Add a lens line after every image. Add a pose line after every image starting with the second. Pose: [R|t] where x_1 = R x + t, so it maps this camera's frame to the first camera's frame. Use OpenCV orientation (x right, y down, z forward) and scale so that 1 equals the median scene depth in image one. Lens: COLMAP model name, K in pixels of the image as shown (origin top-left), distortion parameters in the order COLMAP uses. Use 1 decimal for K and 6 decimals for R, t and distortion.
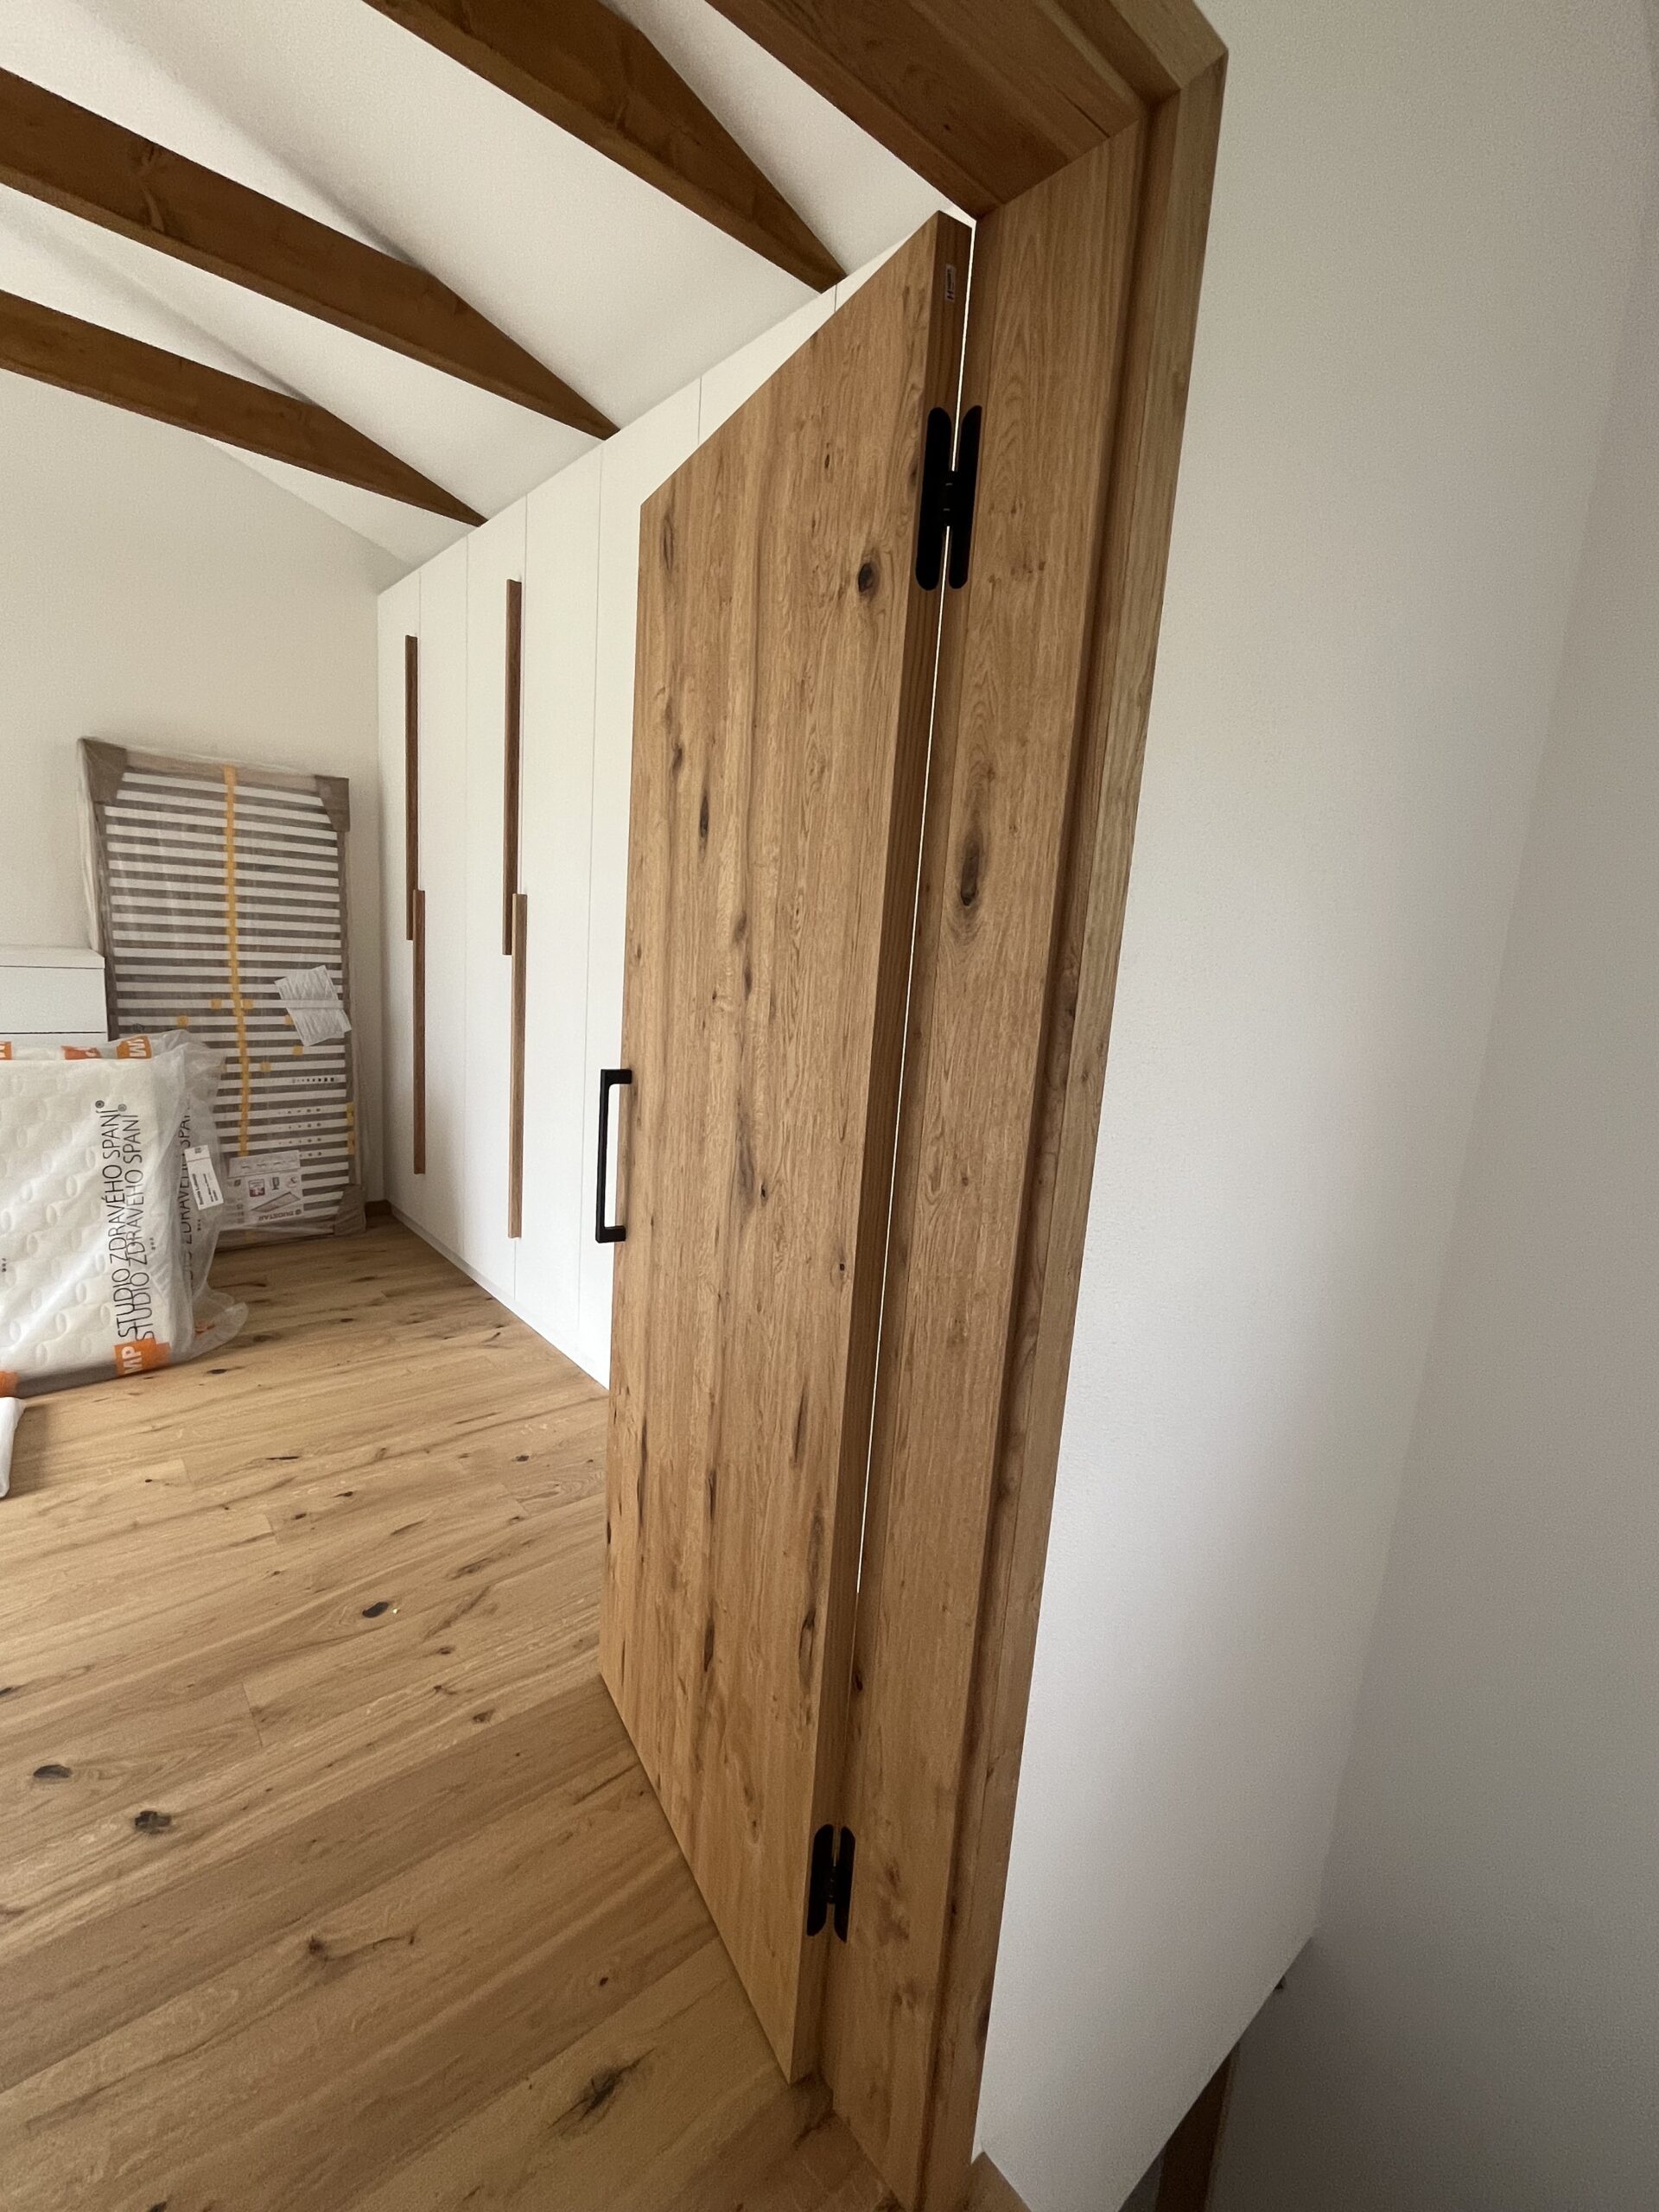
lens RADIAL K [[987.4, 0, 829.5], [0, 987.4, 1106.0], [0, 0, 1]] dist [-0.001114, 0.000504]
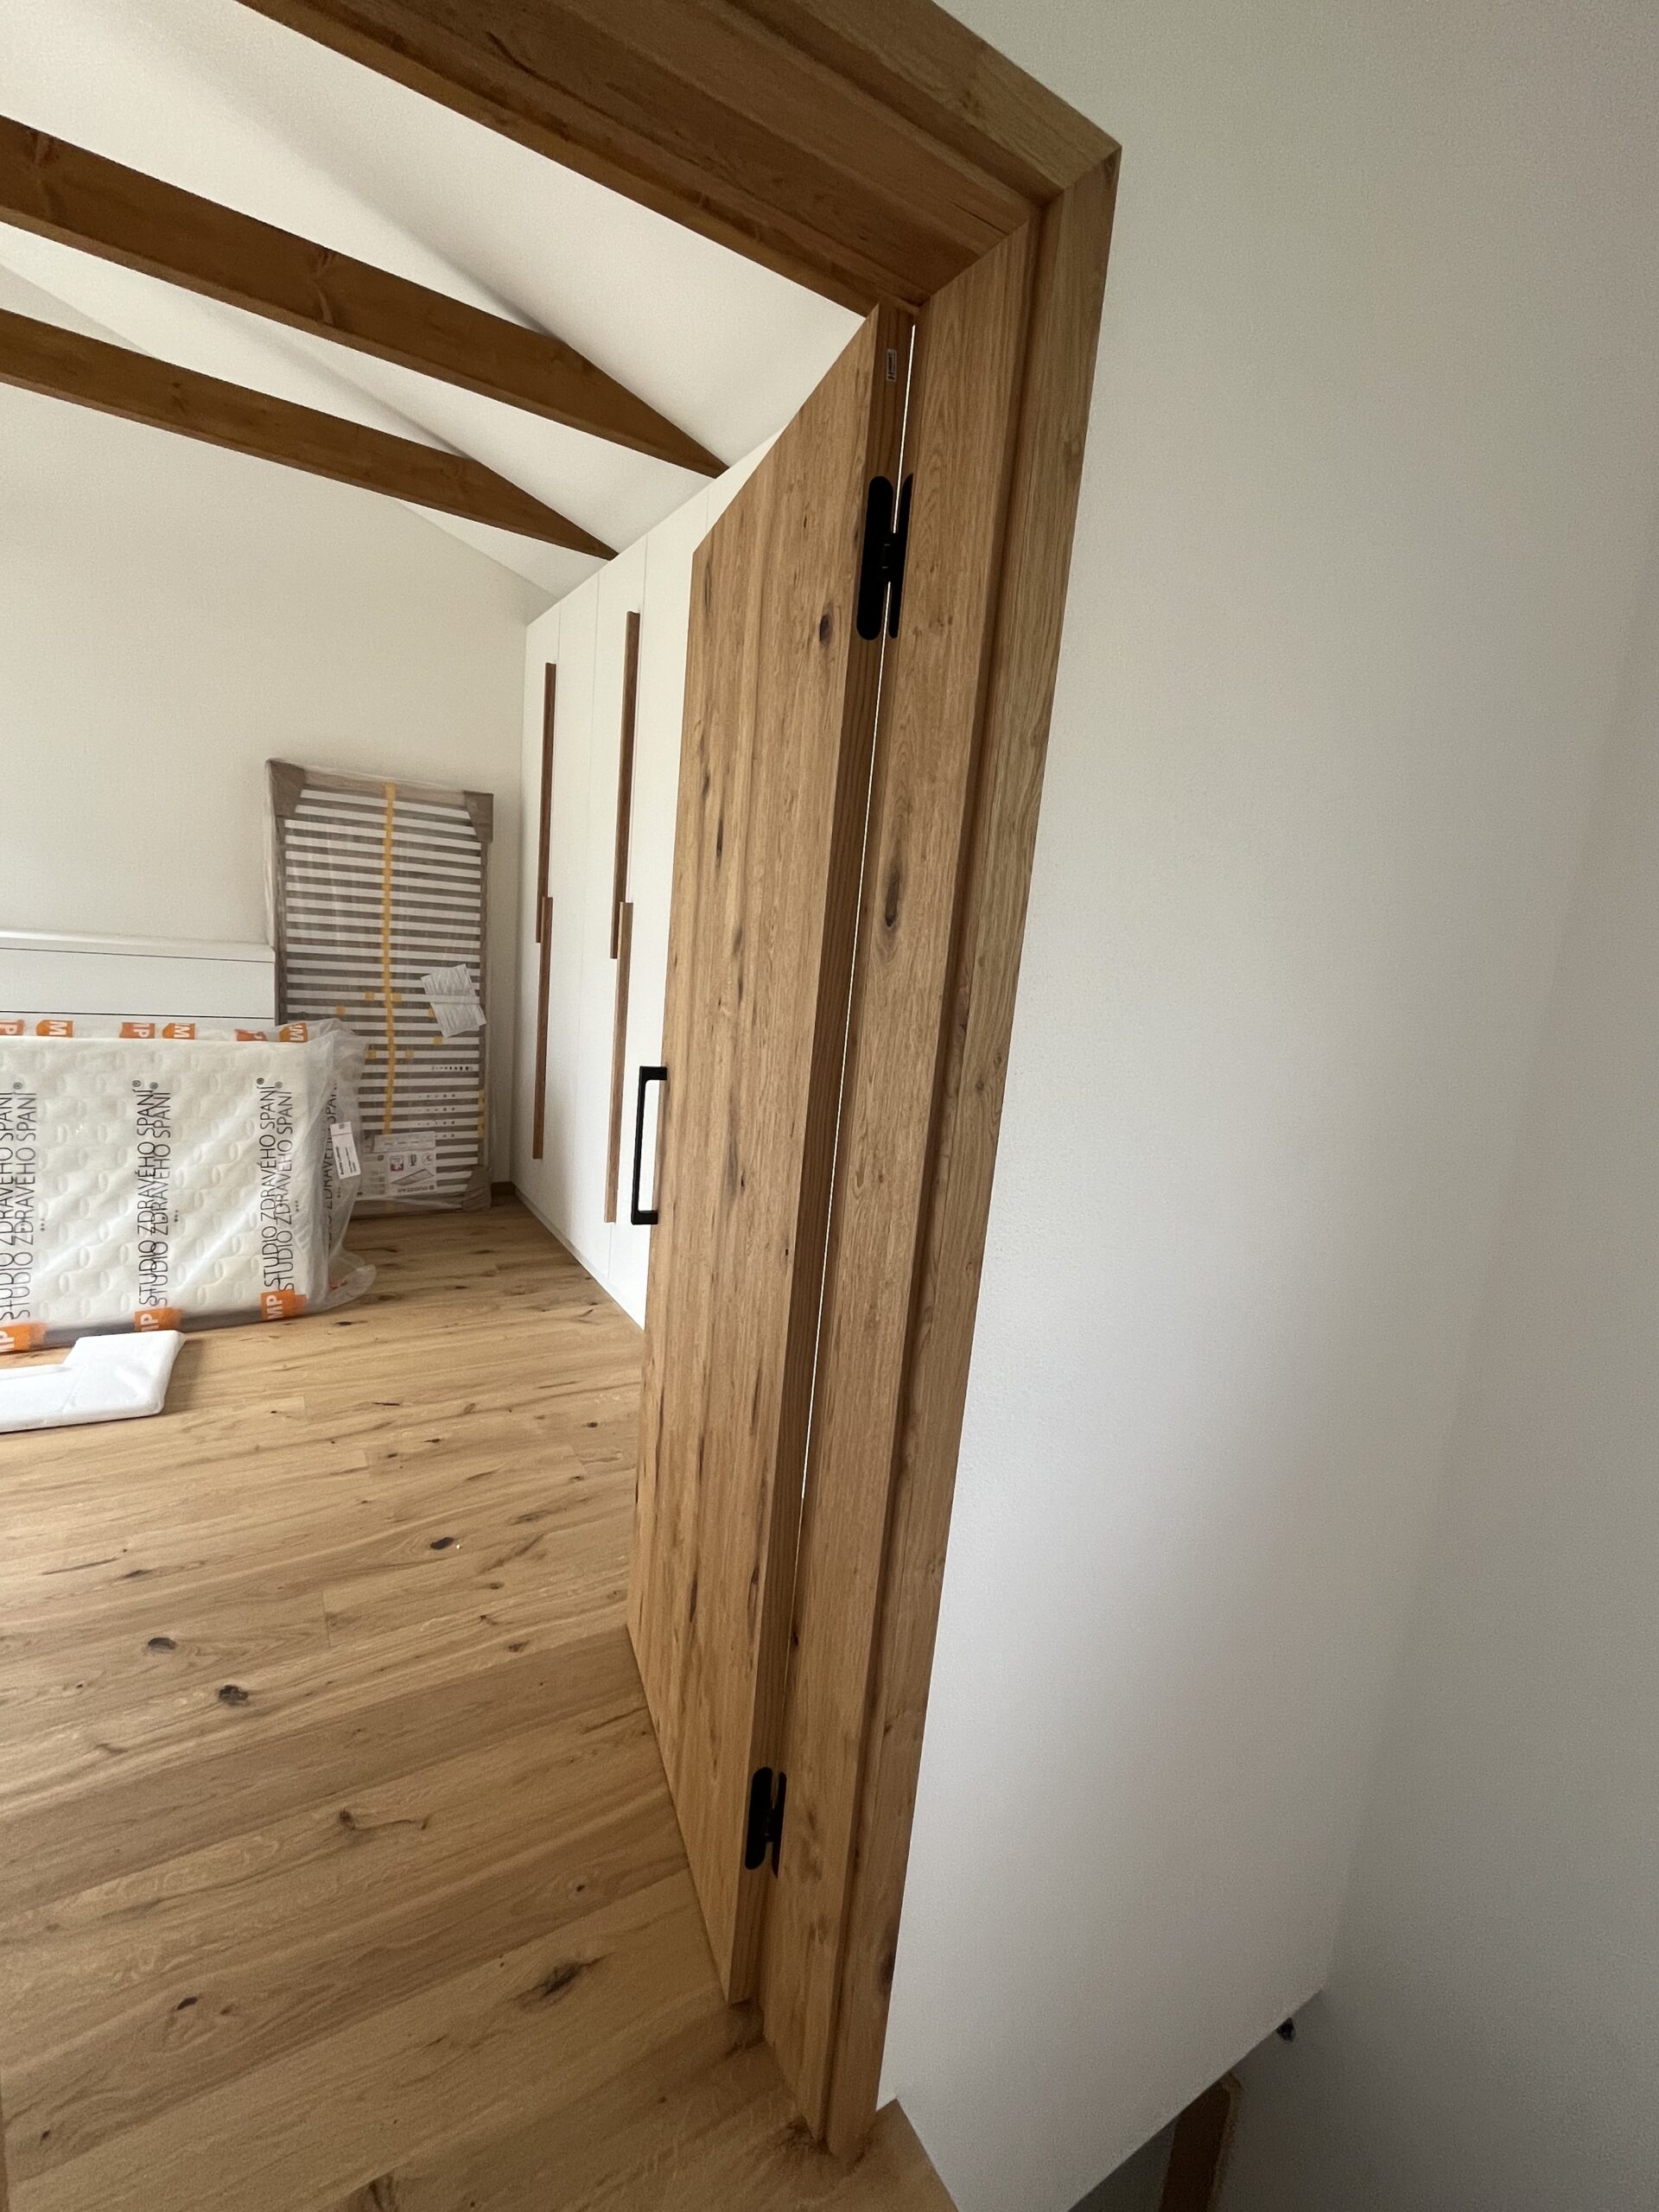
lens RADIAL K [[987.4, 0, 829.5], [0, 987.4, 1106.0], [0, 0, 1]] dist [-0.001114, 0.000504]
pose [[0.987769, 0.045830, -0.149036, 0.157170], [-0.047033, 0.998883, -0.004552, 0.002529], [0.148661, 0.011506, 0.988821, -0.057994]]
